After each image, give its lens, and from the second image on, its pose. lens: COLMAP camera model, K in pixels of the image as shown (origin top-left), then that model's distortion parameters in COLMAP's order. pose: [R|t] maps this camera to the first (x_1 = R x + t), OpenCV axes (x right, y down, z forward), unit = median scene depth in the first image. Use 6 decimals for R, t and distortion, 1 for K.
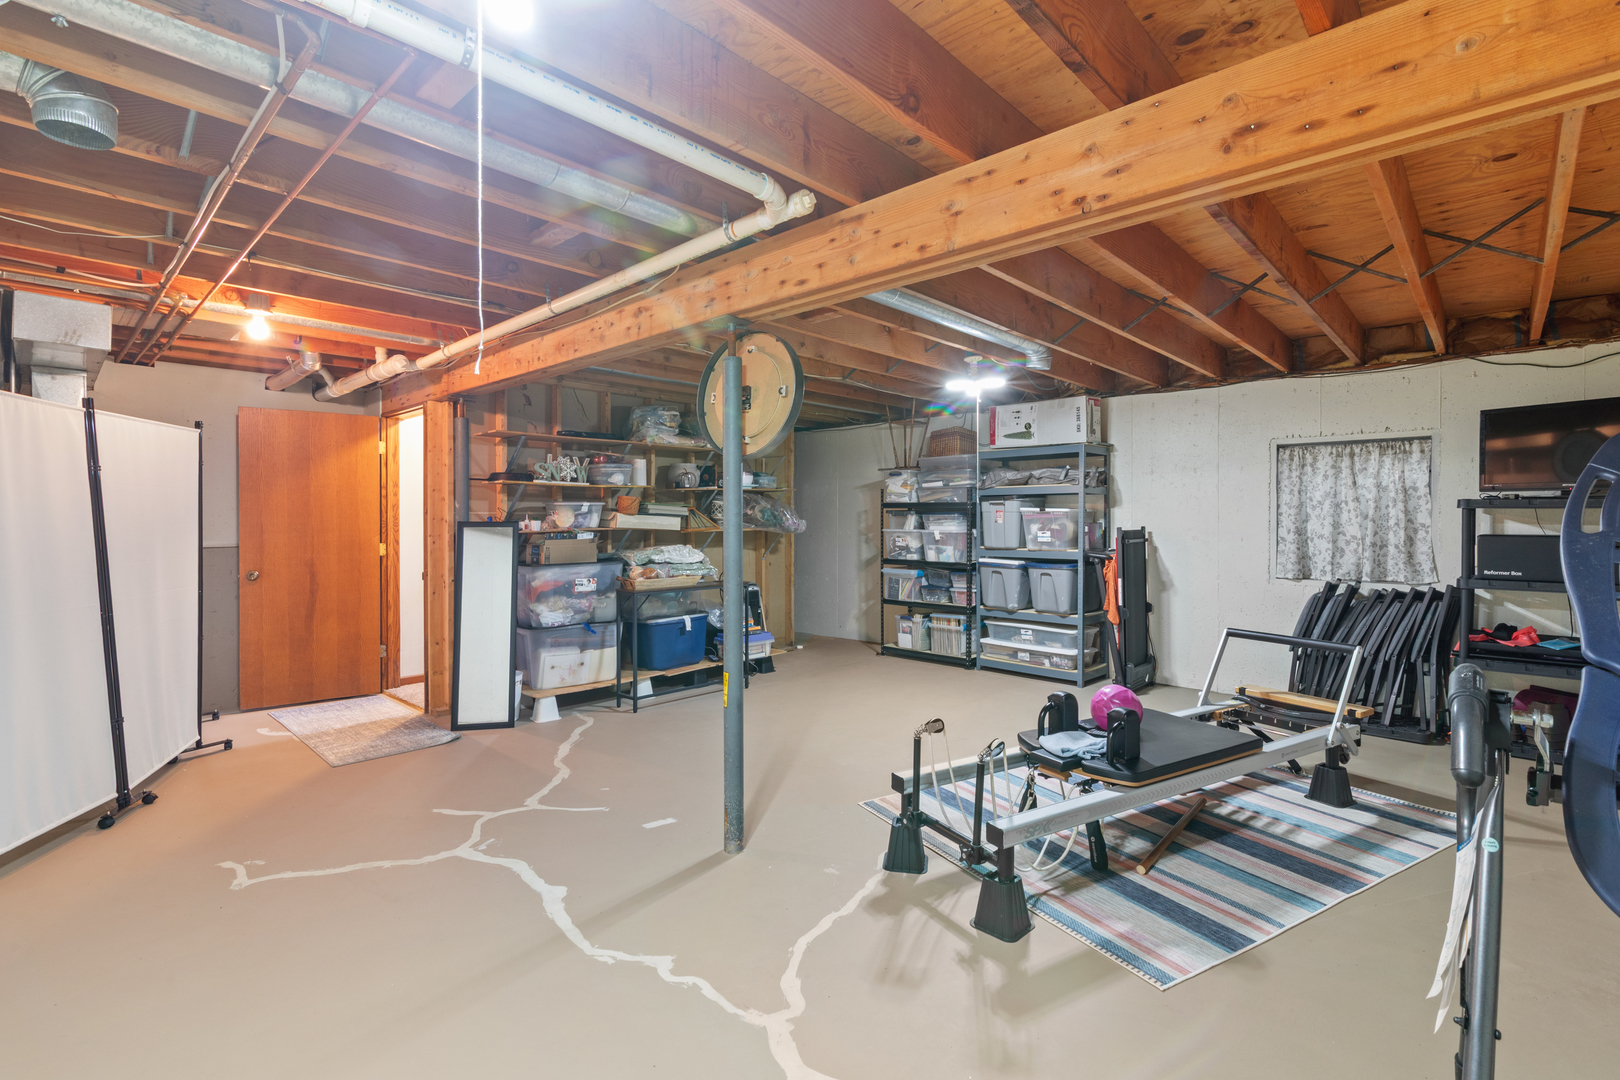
lens RADIAL K [[741.9, 0, 803.6], [0, 741.9, 524.4], [0, 0, 1]] dist [-0.000541, -0.000668]
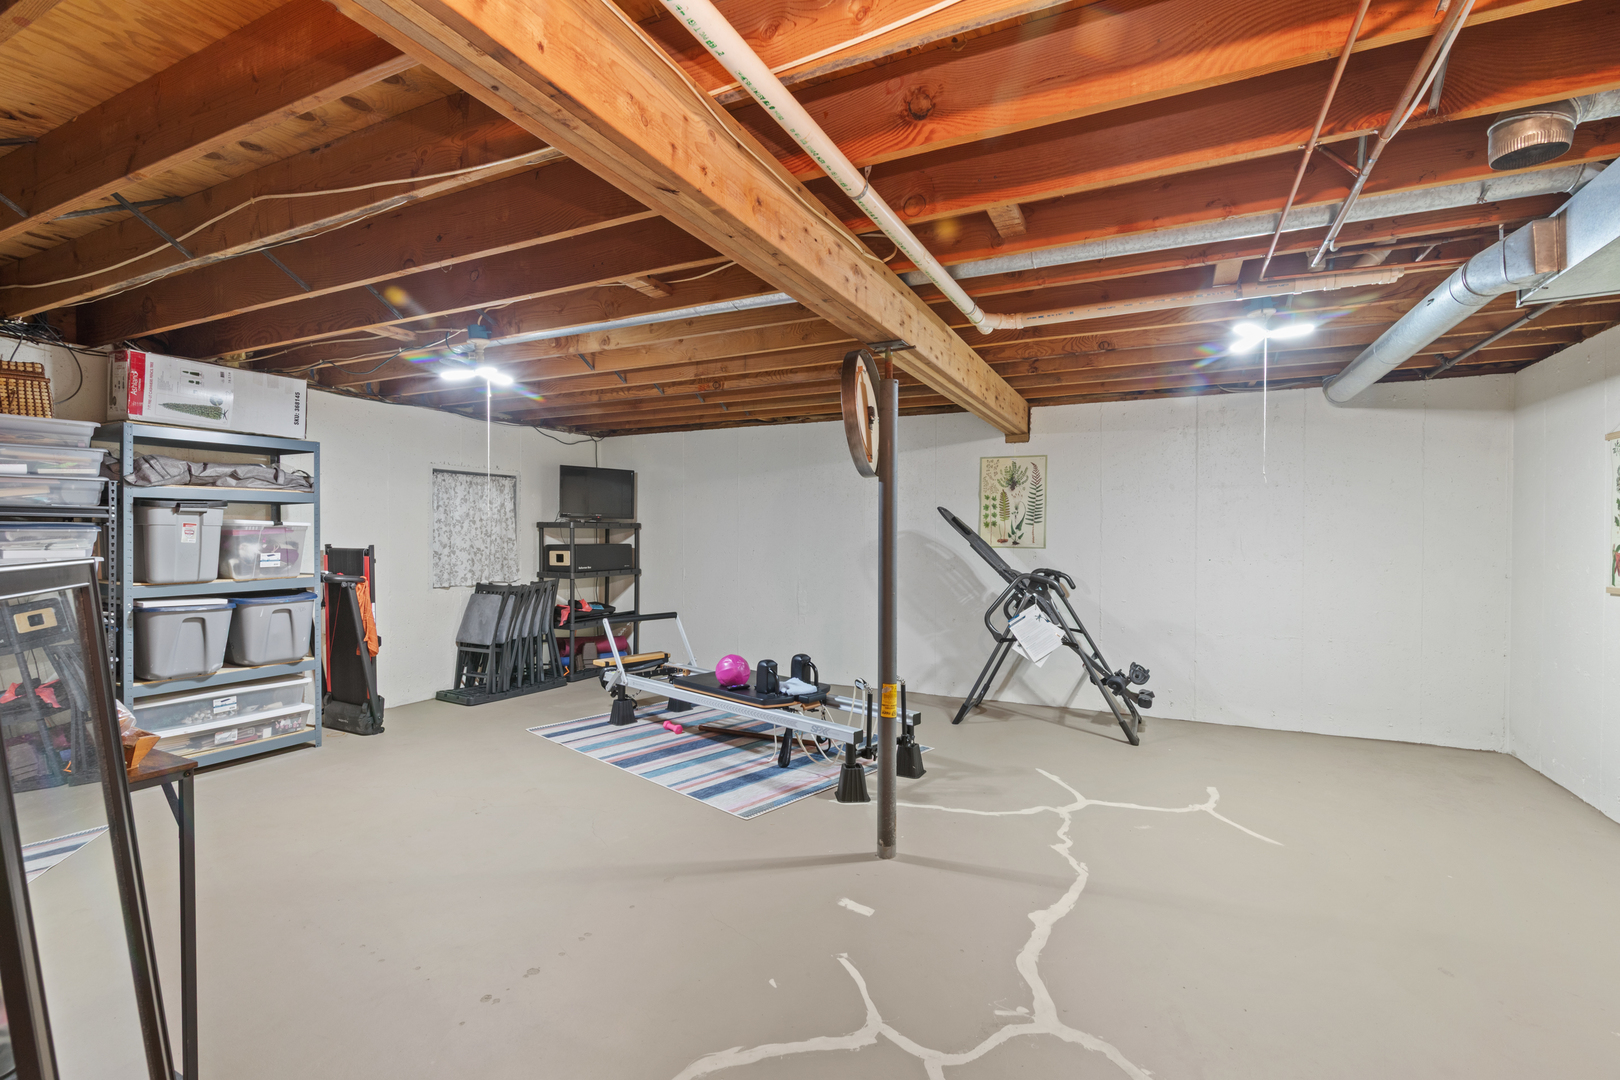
lens RADIAL K [[741.9, 0, 802.6], [0, 741.9, 542.7], [0, 0, 1]] dist [-0.000541, -0.000668]
pose [[-0.302778, -0.011652, 0.952990, -0.664518], [0.008789, 0.999849, 0.015017, -0.008921], [-0.953021, 0.012923, -0.302630, 0.906093]]
